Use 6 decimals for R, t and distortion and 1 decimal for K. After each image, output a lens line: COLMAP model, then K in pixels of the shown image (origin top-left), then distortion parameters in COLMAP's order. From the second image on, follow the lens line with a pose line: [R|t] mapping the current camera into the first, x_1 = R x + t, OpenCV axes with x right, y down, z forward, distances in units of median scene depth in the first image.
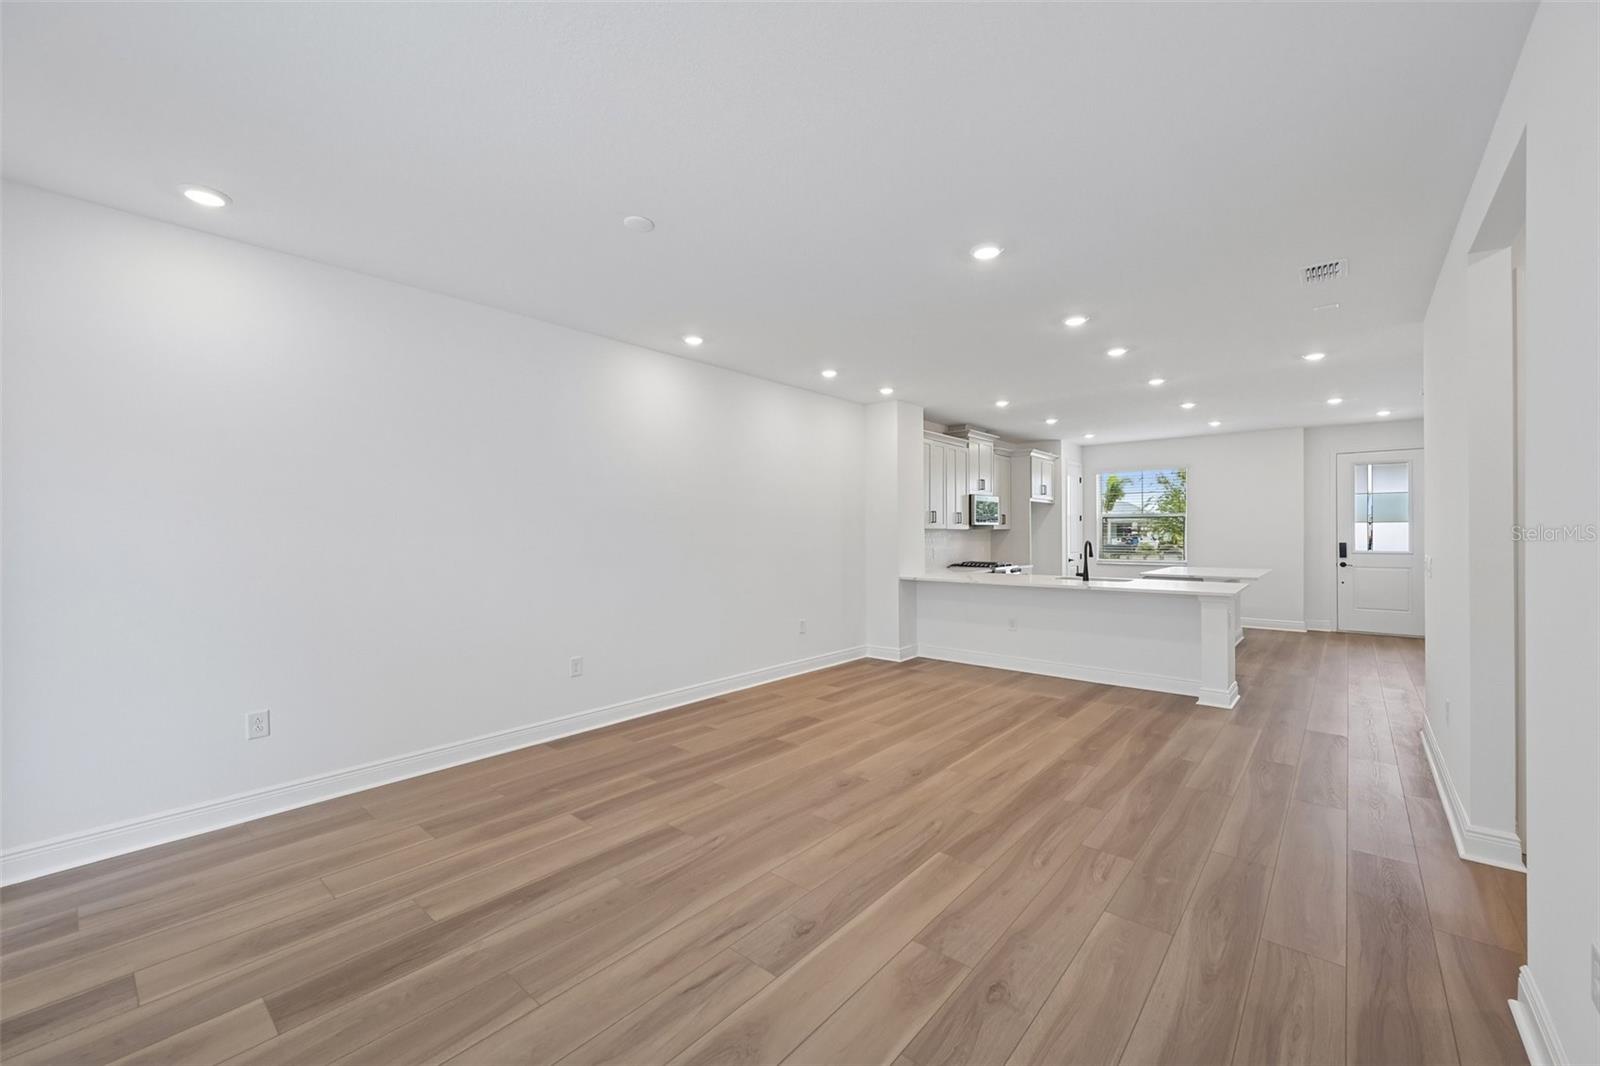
lens RADIAL K [[630.9, 0, 800.0], [0, 630.9, 533.0], [0, 0, 1]] dist [-0.006795, -0.000108]
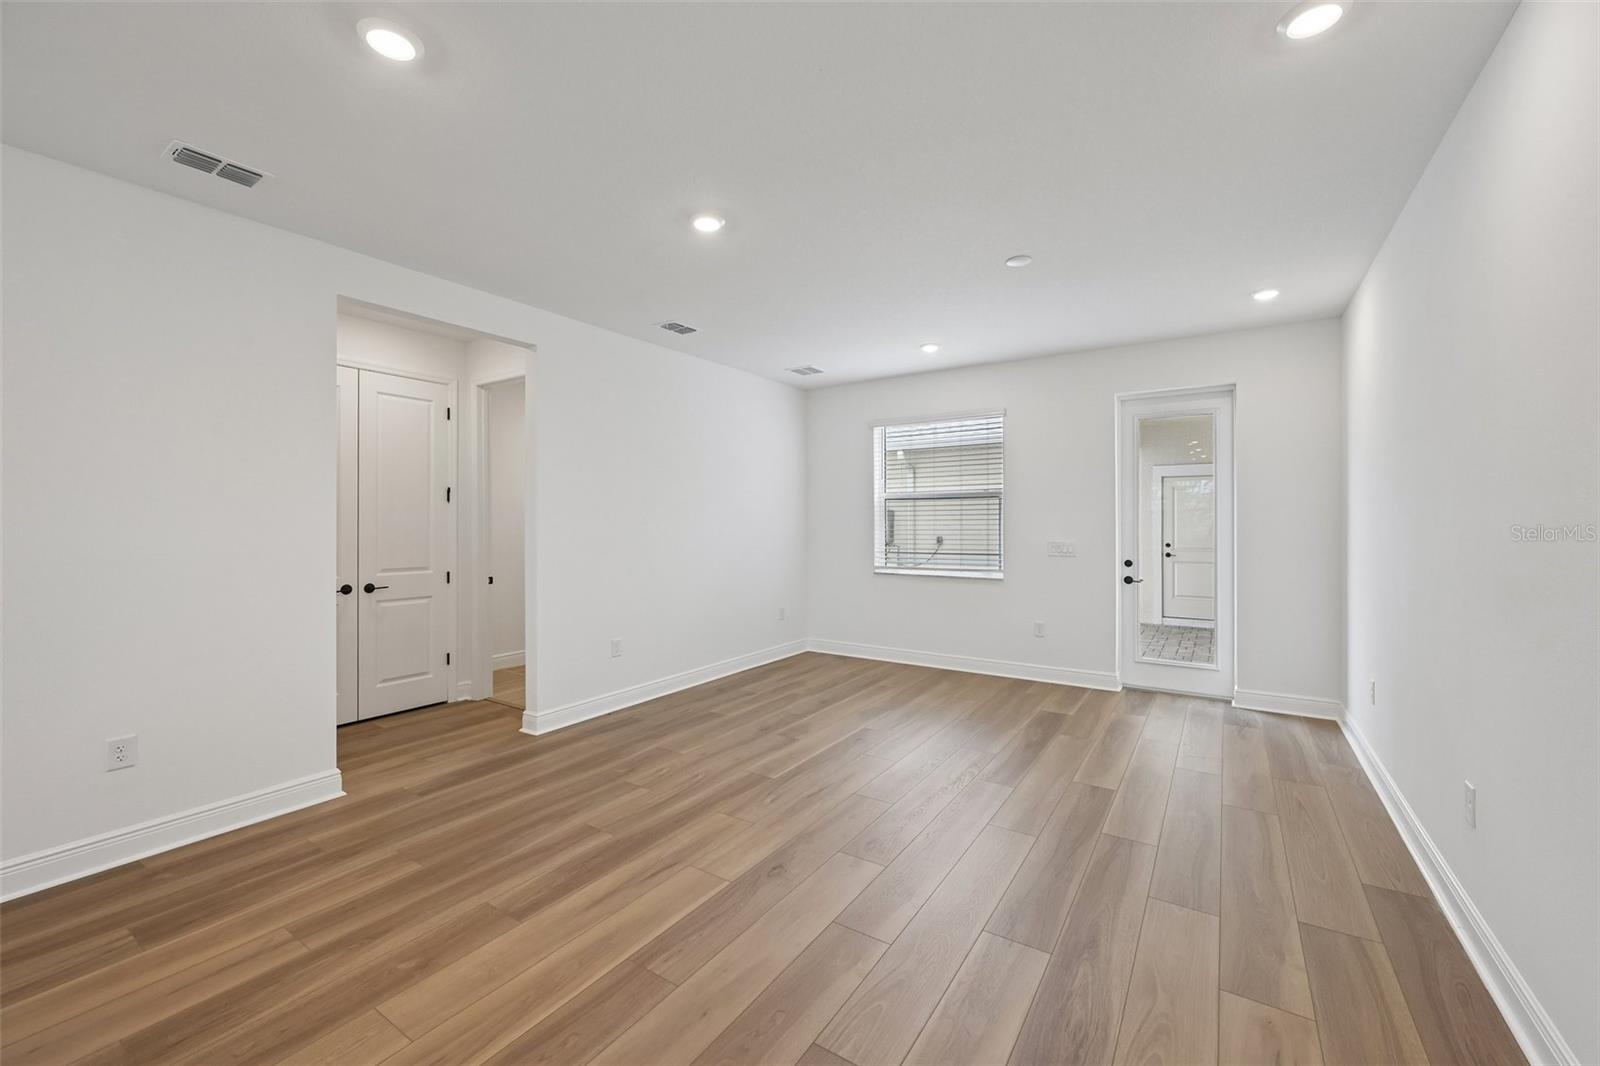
lens RADIAL K [[645.3, 0, 798.9], [0, 645.3, 519.0], [0, 0, 1]] dist [-0.001036, -0.000189]
pose [[-0.992224, 0.006340, -0.124301, 0.207243], [0.007260, 0.999949, -0.006950, 0.000153], [0.124250, -0.007798, -0.992220, 1.442819]]
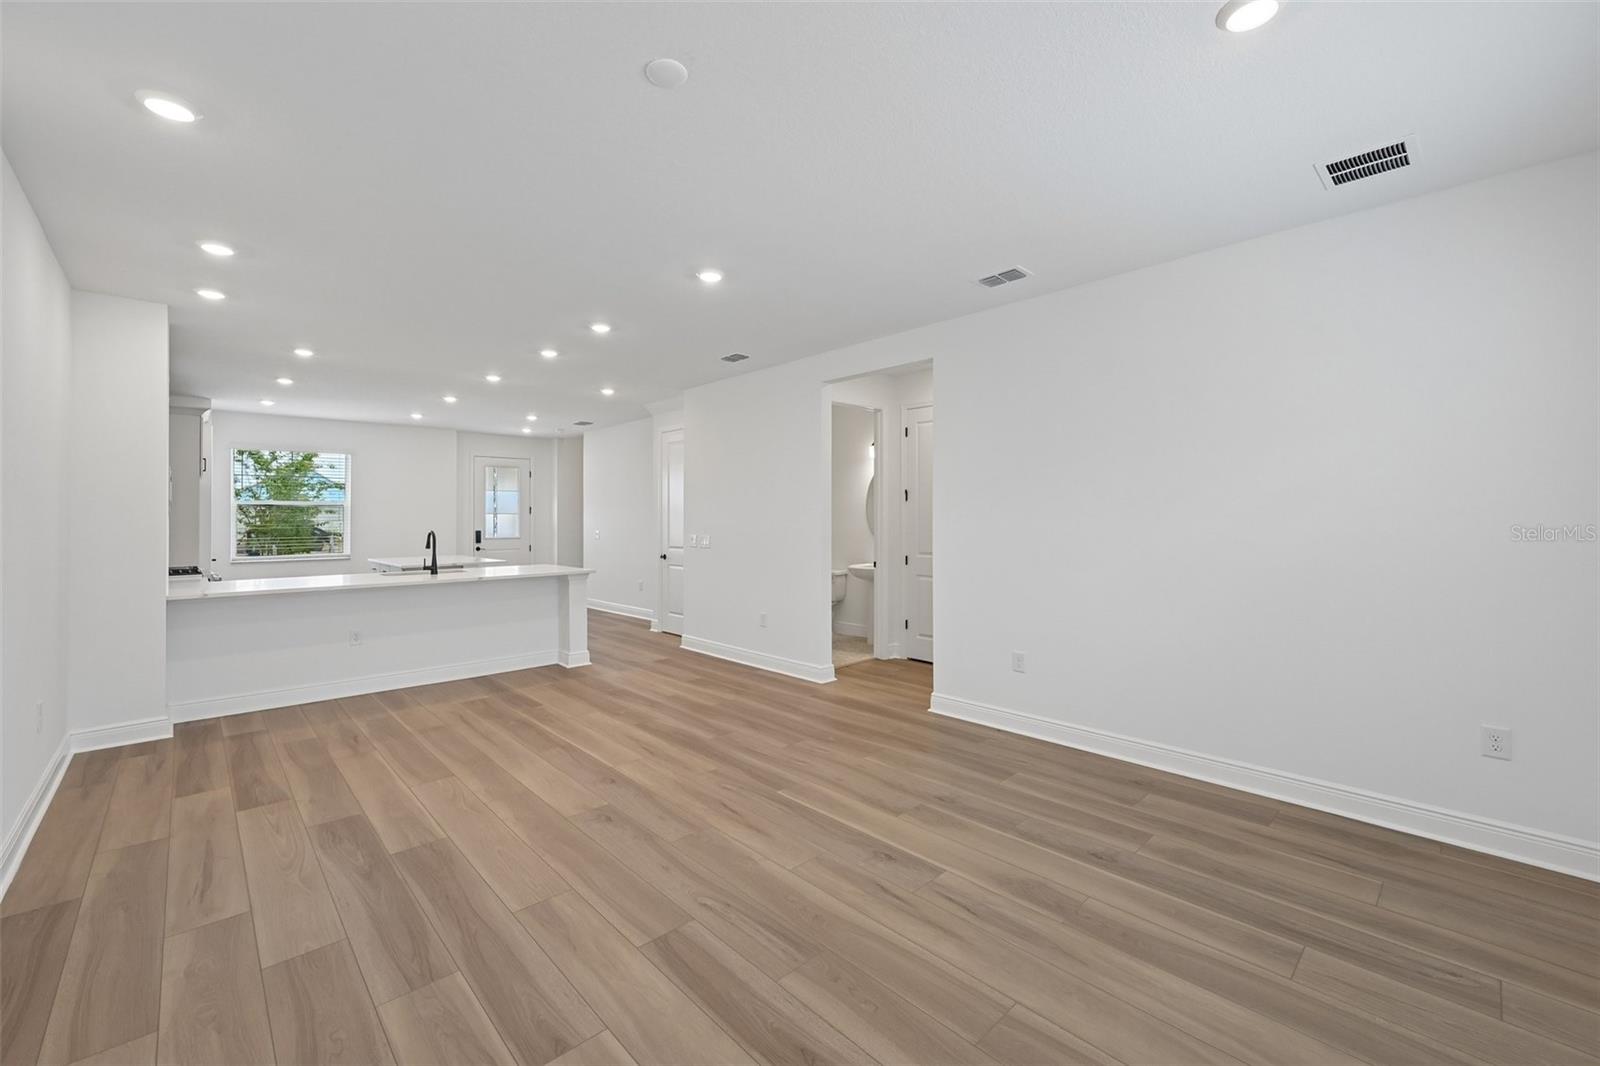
lens RADIAL K [[648.0, 0, 798.8], [0, 648.0, 511.3], [0, 0, 1]] dist [-0.000759, -0.000012]
pose [[0.105438, 0.016255, 0.994293, -0.626797], [0.002199, 0.999860, -0.016579, 0.000457], [-0.994423, 0.003934, 0.105387, 0.523929]]
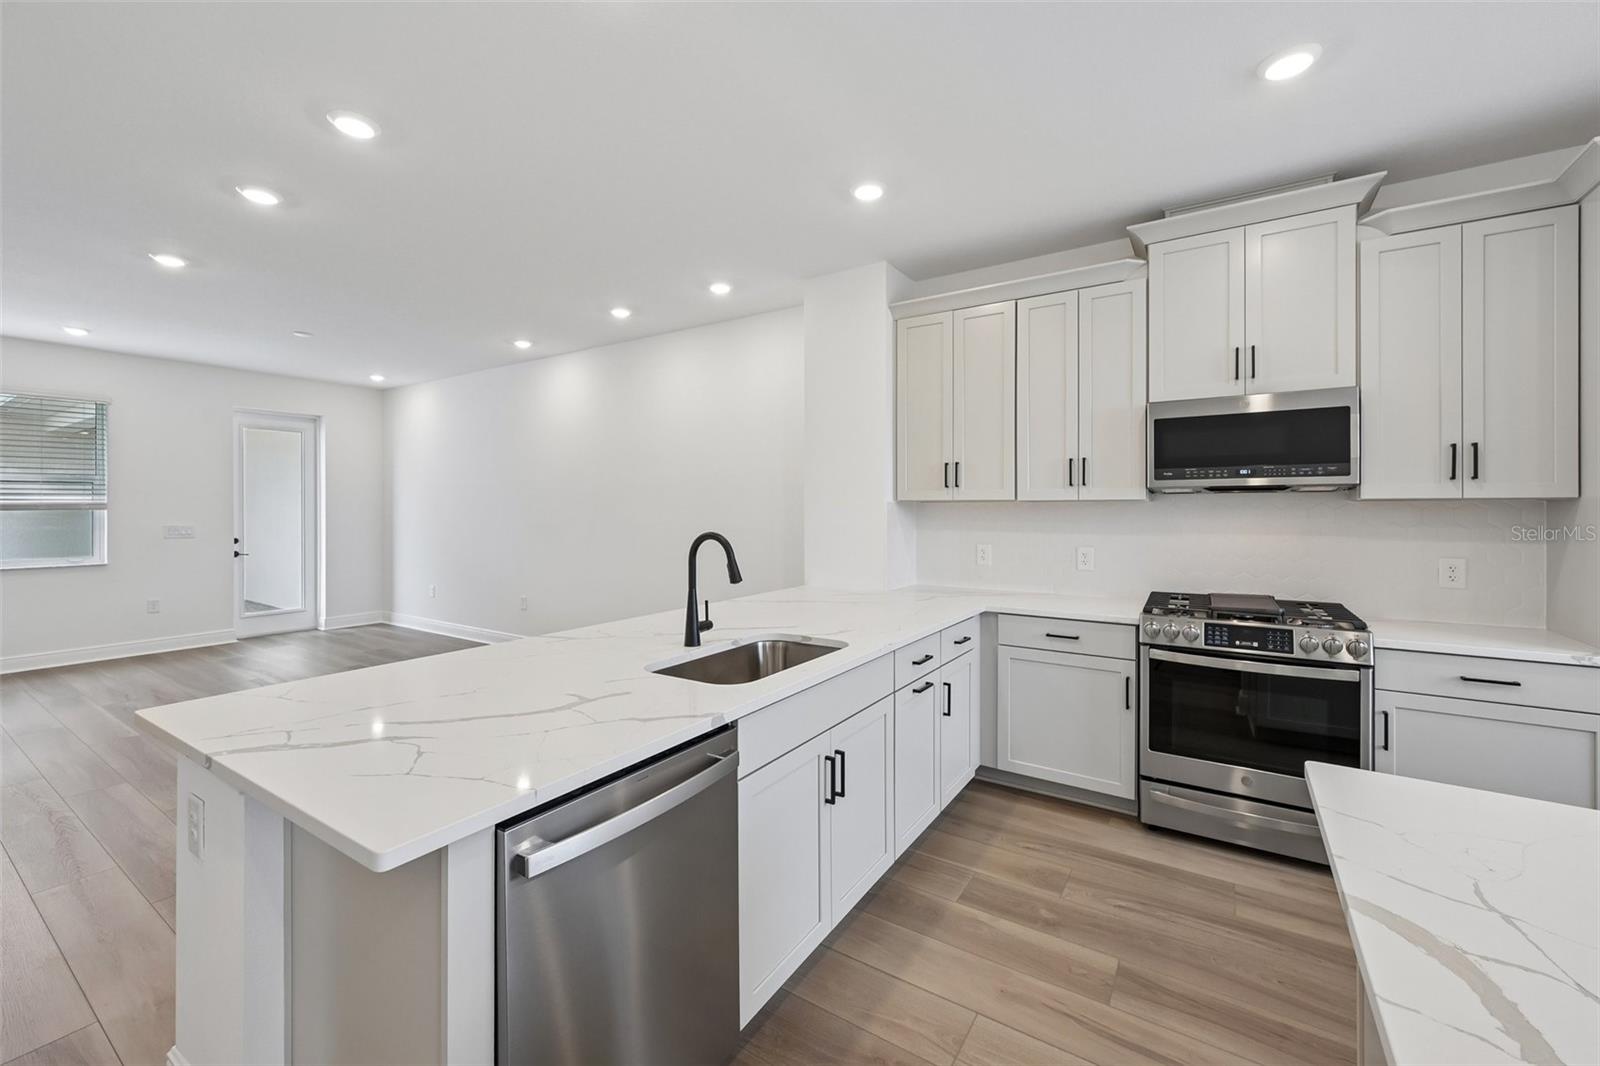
lens RADIAL K [[648.0, 0, 798.8], [0, 648.0, 511.3], [0, 0, 1]] dist [-0.000759, -0.000012]
pose [[0.133327, 0.010378, -0.991018, 1.166880], [0.000539, 0.999944, 0.010544, -0.006166], [0.991072, -0.001940, 0.133314, 1.432094]]
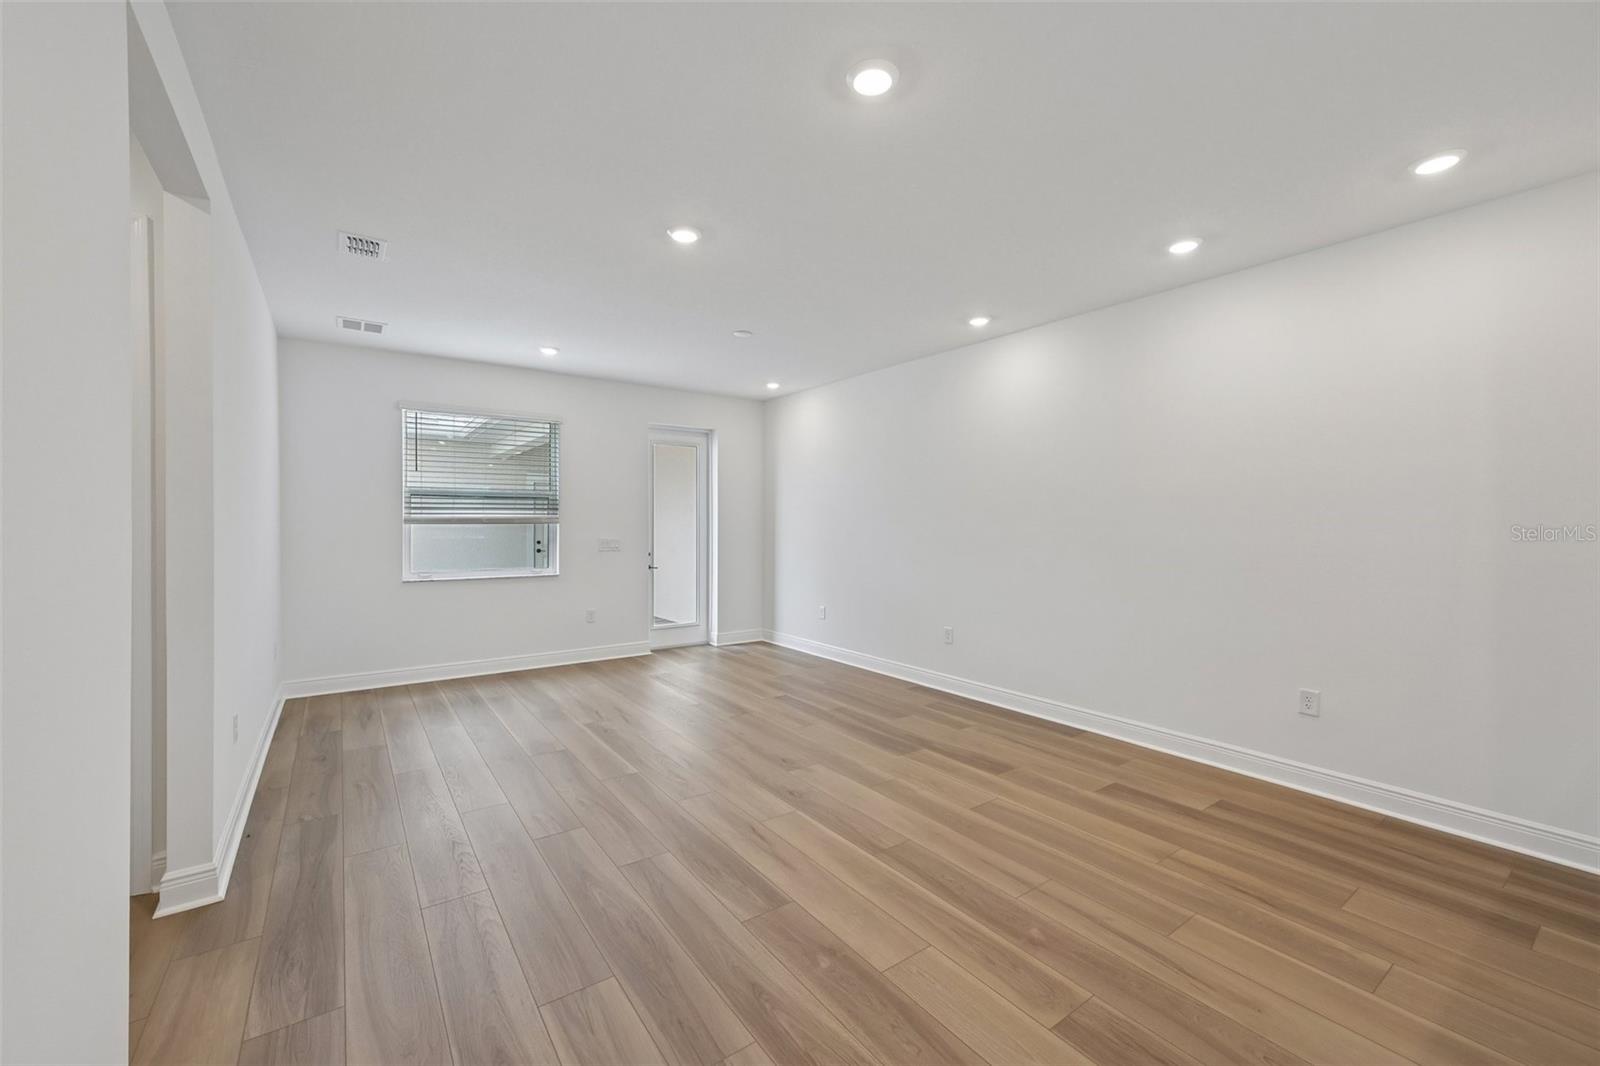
lens RADIAL K [[643.8, 0, 805.3], [0, 643.8, 535.1], [0, 0, 1]] dist [-0.001493, -0.000124]
pose [[-0.226723, 0.023103, -0.973685, 0.893949], [-0.001024, 0.999712, 0.023959, -0.005793], [0.973959, 0.006429, -0.226635, 1.028606]]
